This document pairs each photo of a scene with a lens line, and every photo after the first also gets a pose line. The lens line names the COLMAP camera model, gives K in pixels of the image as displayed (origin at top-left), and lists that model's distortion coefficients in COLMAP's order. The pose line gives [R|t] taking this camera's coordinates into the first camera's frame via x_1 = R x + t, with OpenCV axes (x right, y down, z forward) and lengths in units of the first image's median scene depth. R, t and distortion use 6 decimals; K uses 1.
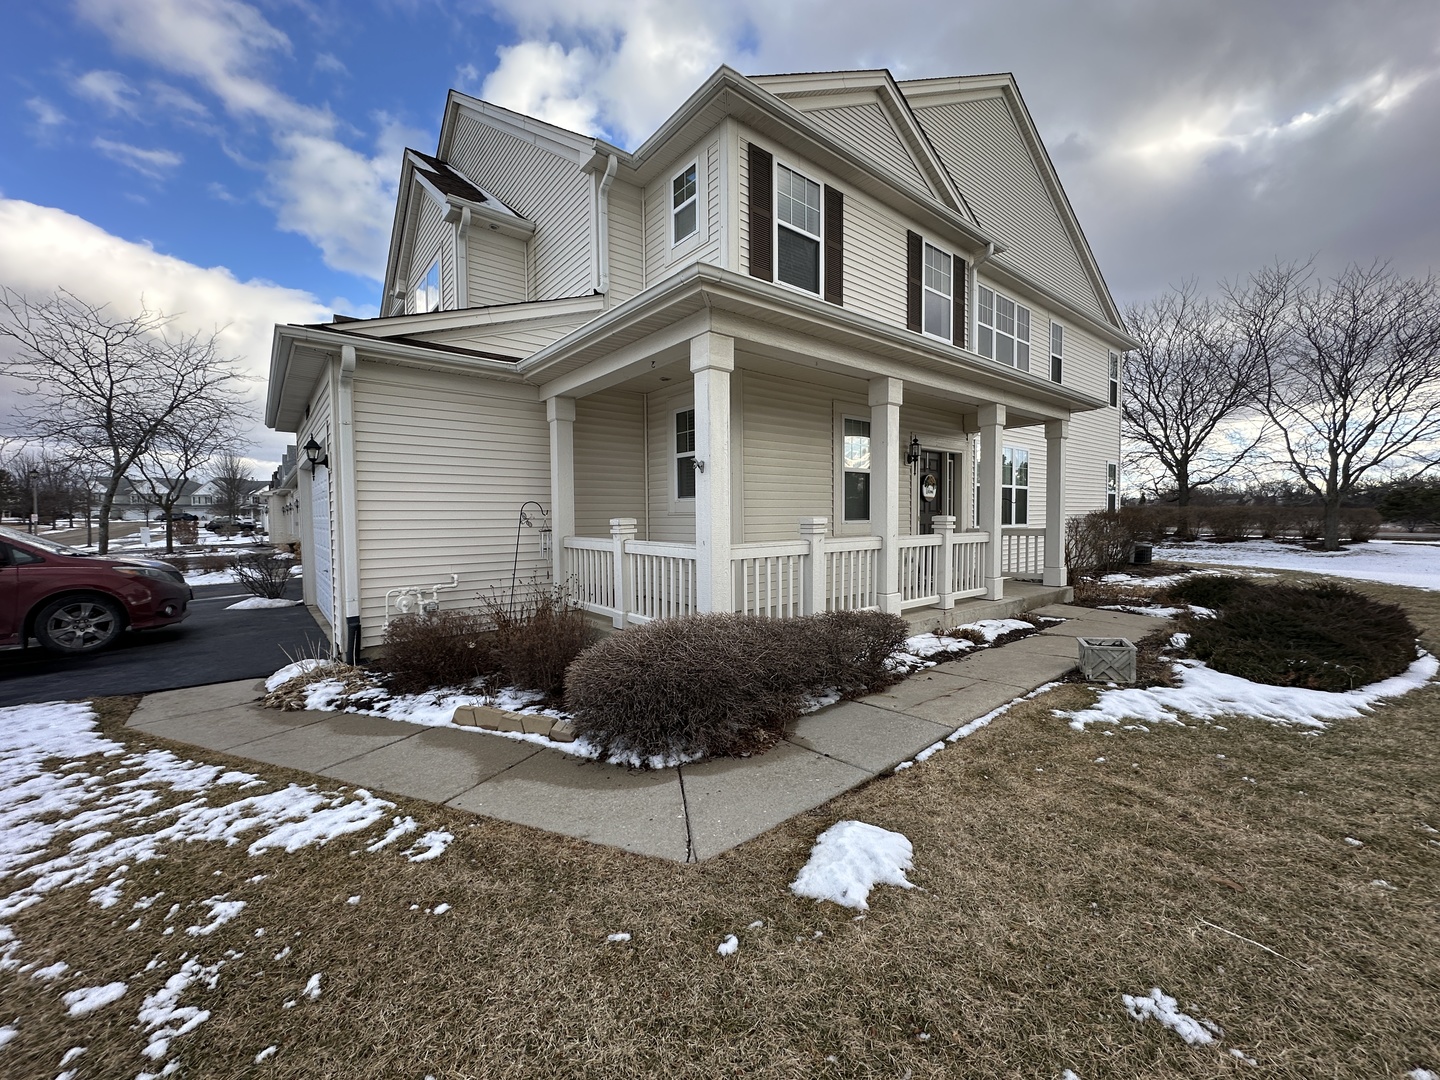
lens RADIAL K [[570.4, 0, 719.9], [0, 570.4, 540.7], [0, 0, 1]] dist [-0.003487, 0.000004]
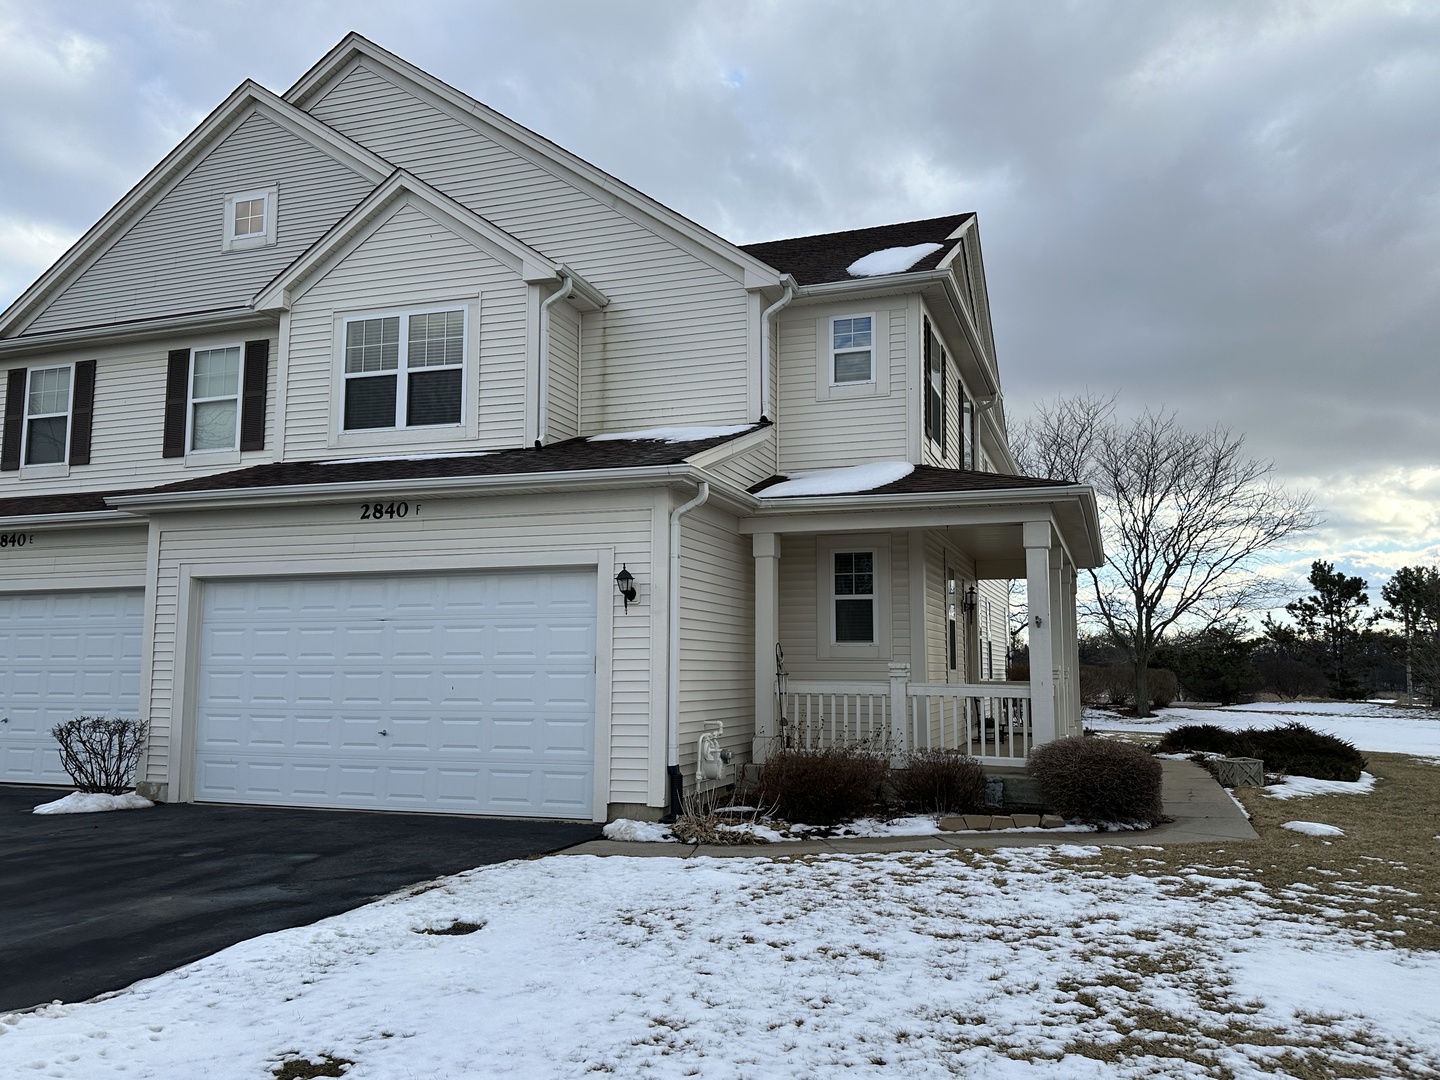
lens RADIAL K [[1133.0, 0, 719.0], [0, 1133.0, 549.9], [0, 0, 1]] dist [0.018017, -0.007707]
pose [[0.851259, 0.070466, 0.519994, -2.029323], [0.007785, 0.989138, -0.146785, 0.075482], [-0.524689, 0.129000, 0.841463, -0.793808]]
